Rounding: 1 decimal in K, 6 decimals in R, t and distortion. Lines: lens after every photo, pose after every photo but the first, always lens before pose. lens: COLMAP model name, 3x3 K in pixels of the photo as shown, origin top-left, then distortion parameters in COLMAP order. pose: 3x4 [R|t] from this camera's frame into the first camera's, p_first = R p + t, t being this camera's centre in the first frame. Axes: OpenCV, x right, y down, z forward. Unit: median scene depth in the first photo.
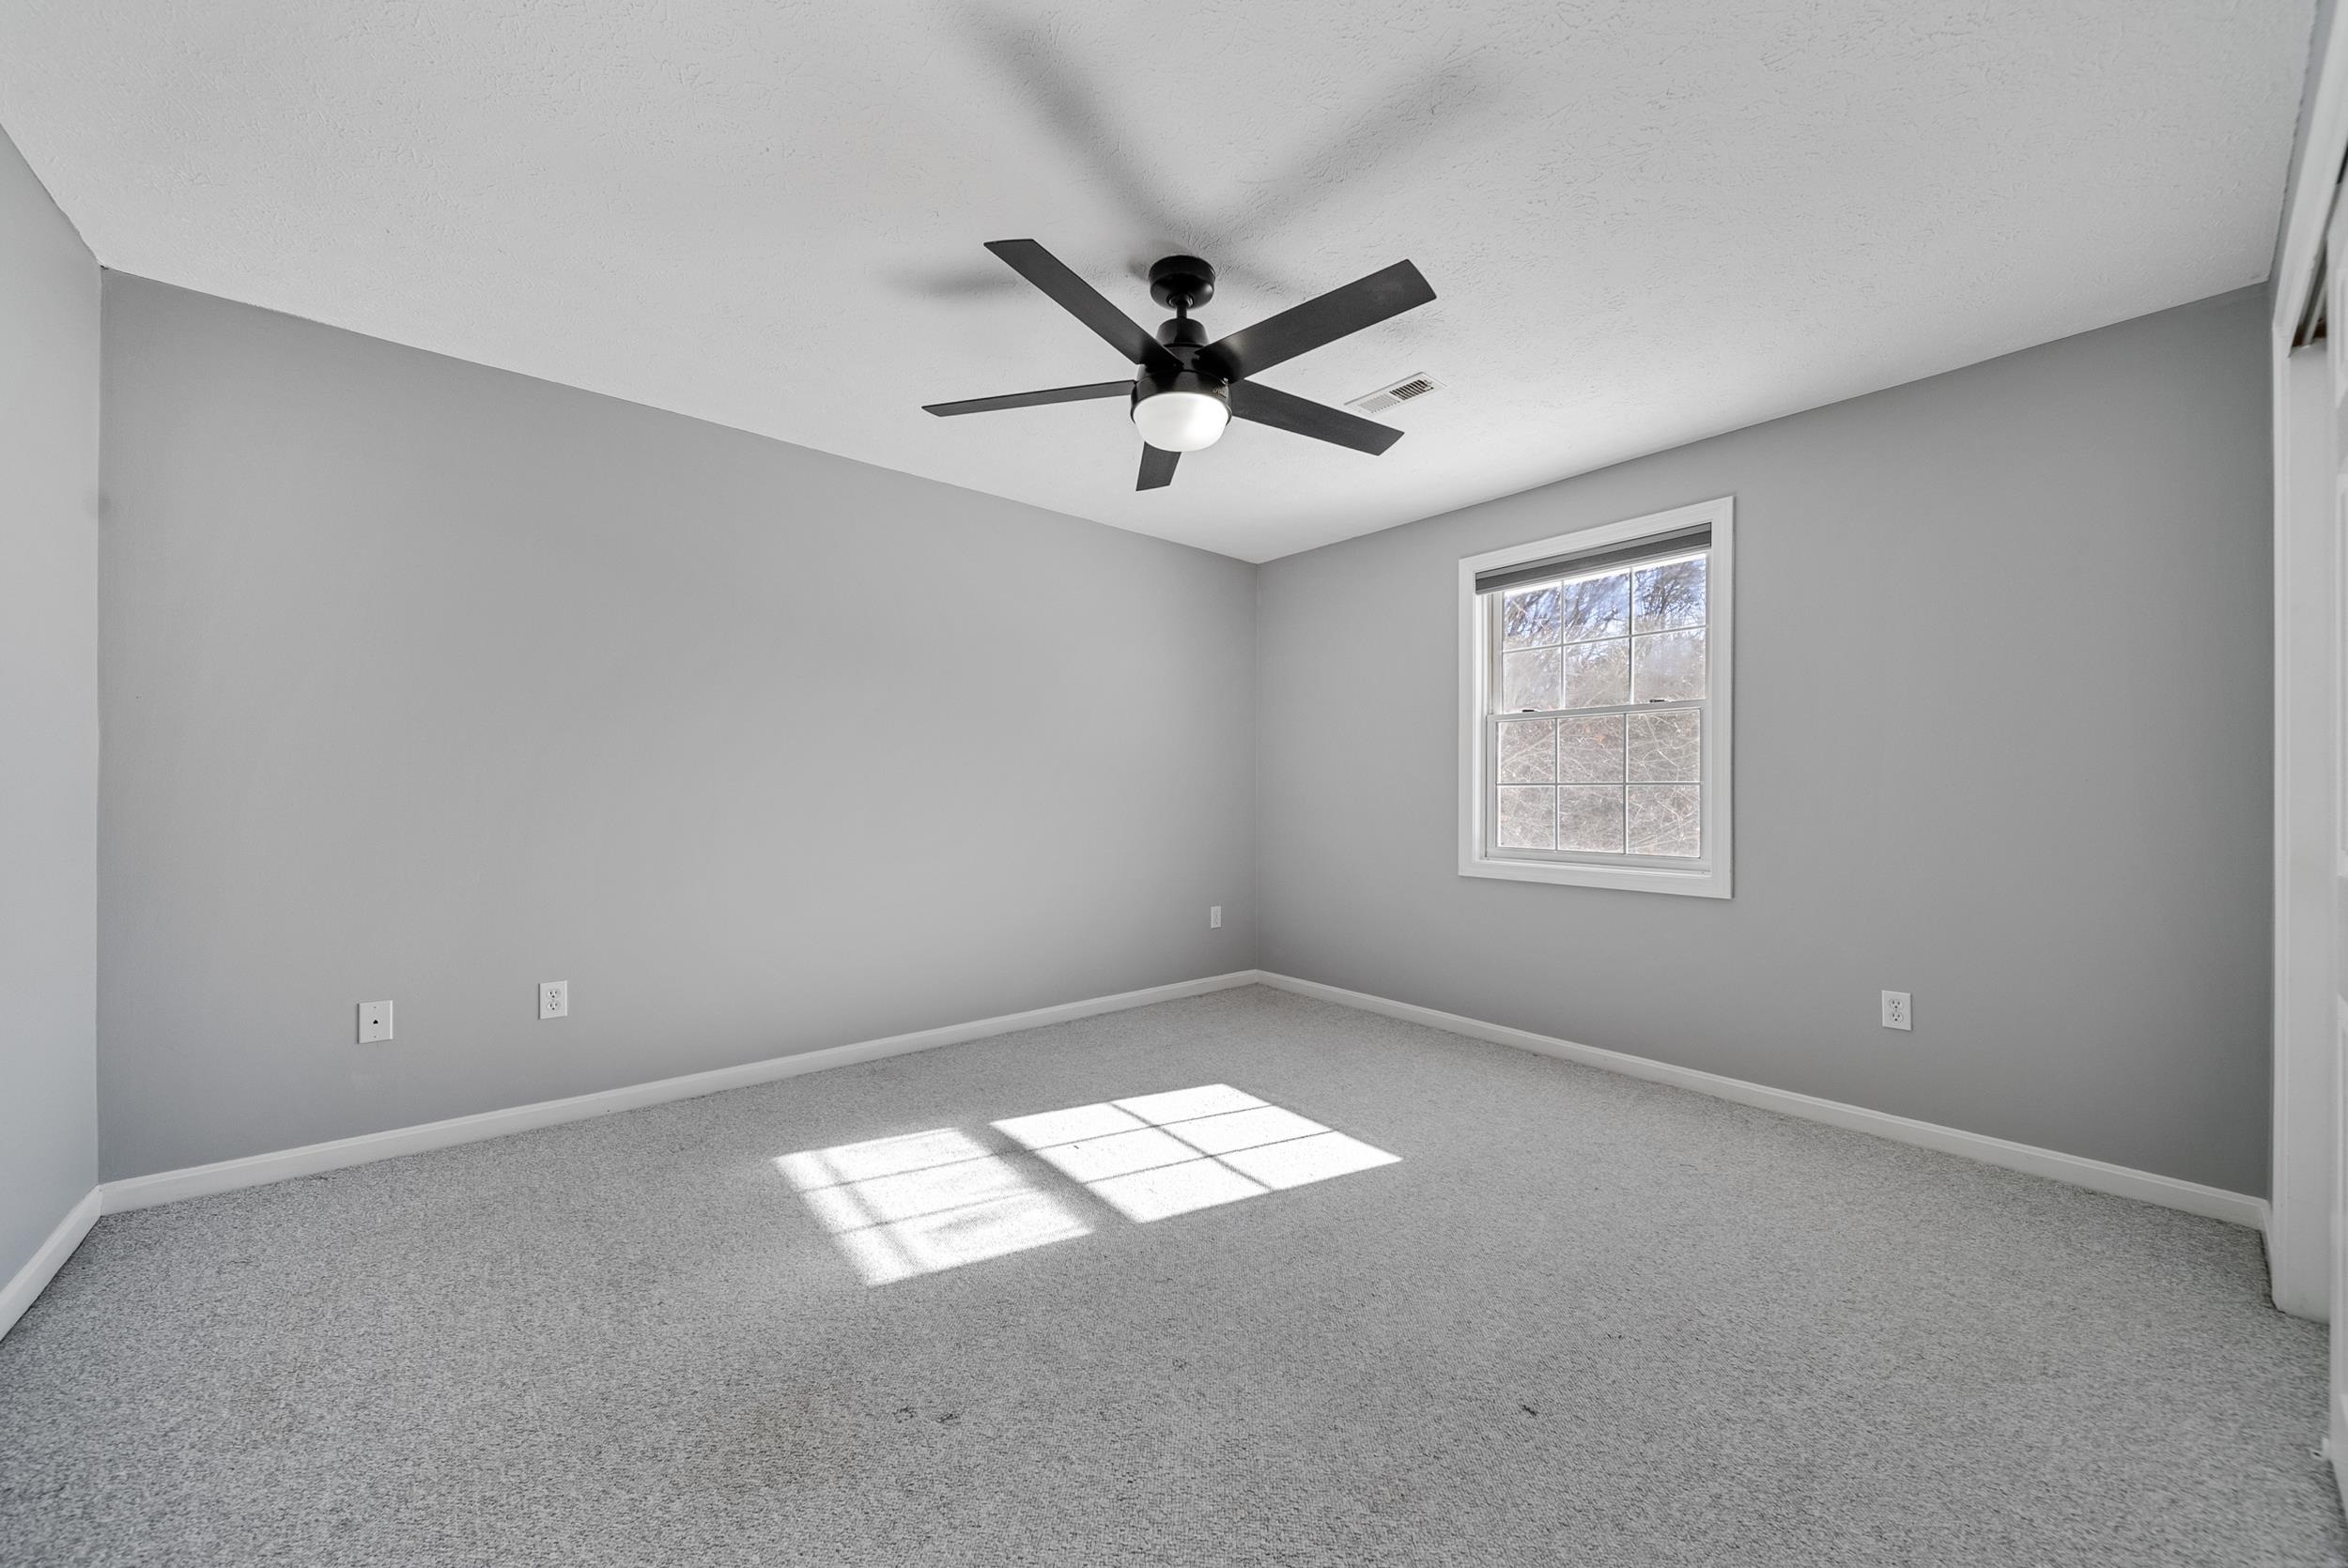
lens RADIAL K [[833.6, 0, 1171.8], [0, 833.6, 788.3], [0, 0, 1]] dist [0.002337, -0.002103]
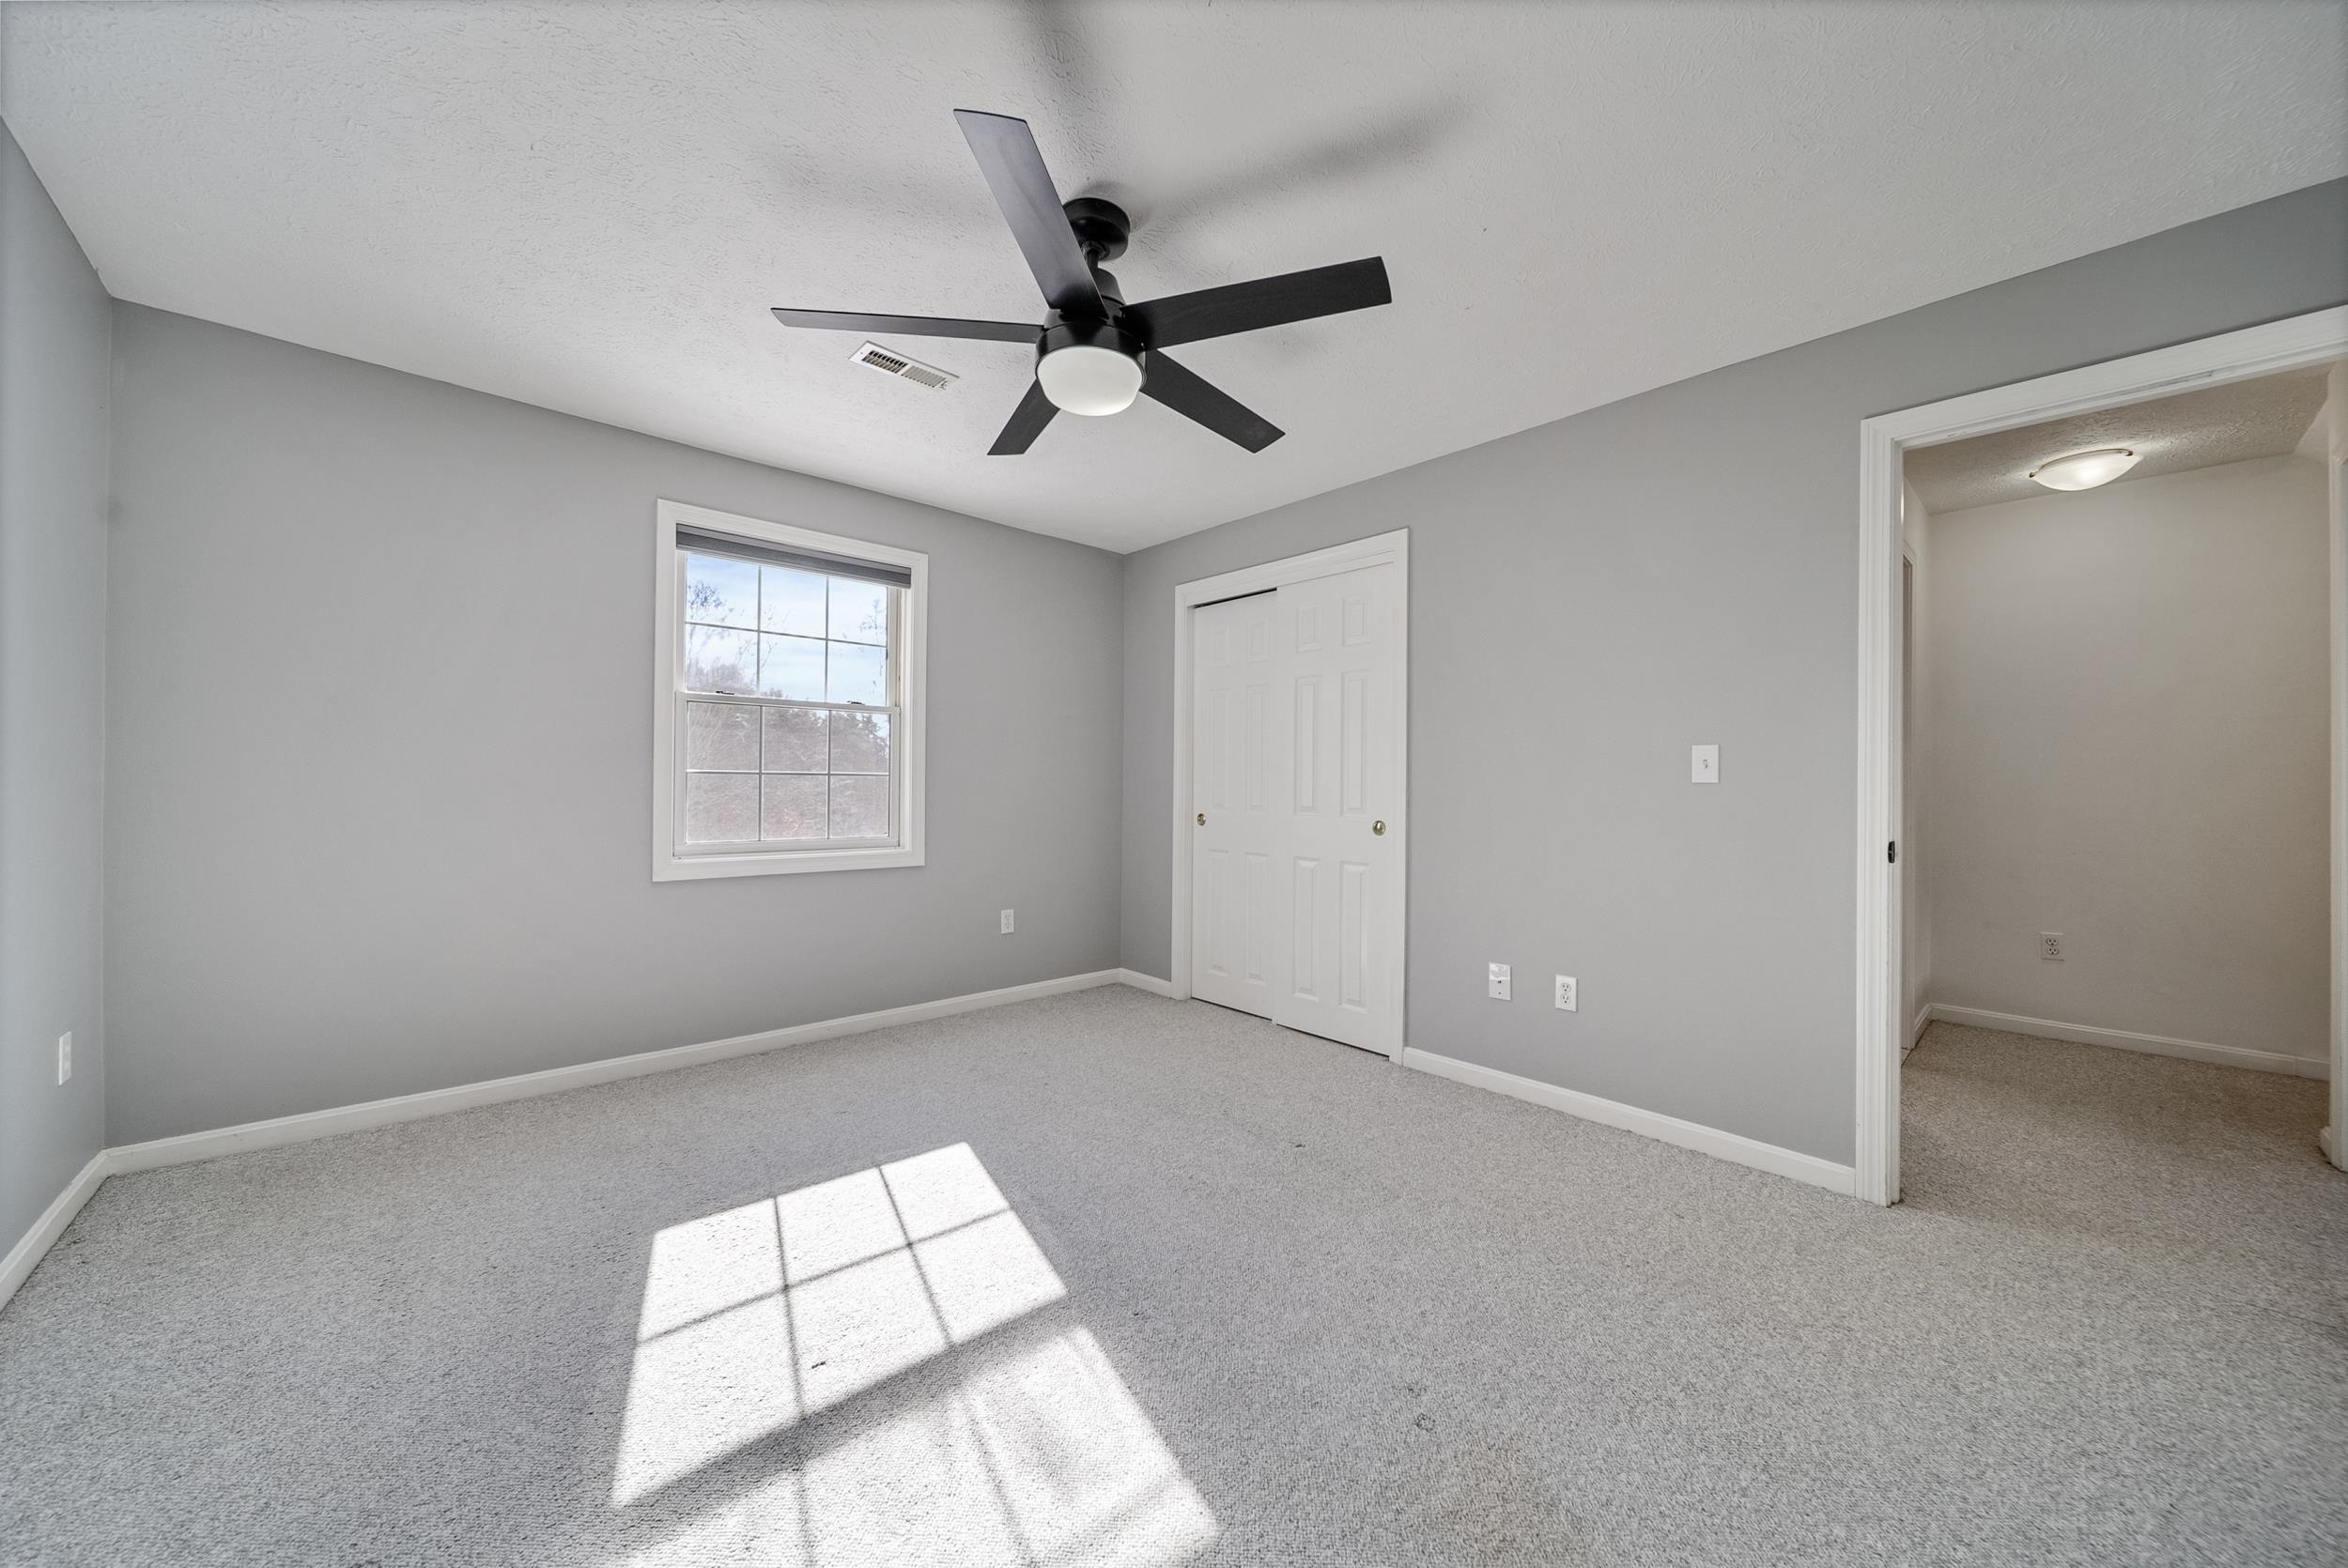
lens RADIAL K [[833.6, 0, 1171.8], [0, 833.6, 785.0], [0, 0, 1]] dist [0.002337, -0.002103]
pose [[-0.037844, -0.004084, 0.999275, -0.761445], [-0.013652, 0.999900, 0.003570, -0.002607], [-0.999190, -0.013507, -0.037896, 0.793434]]
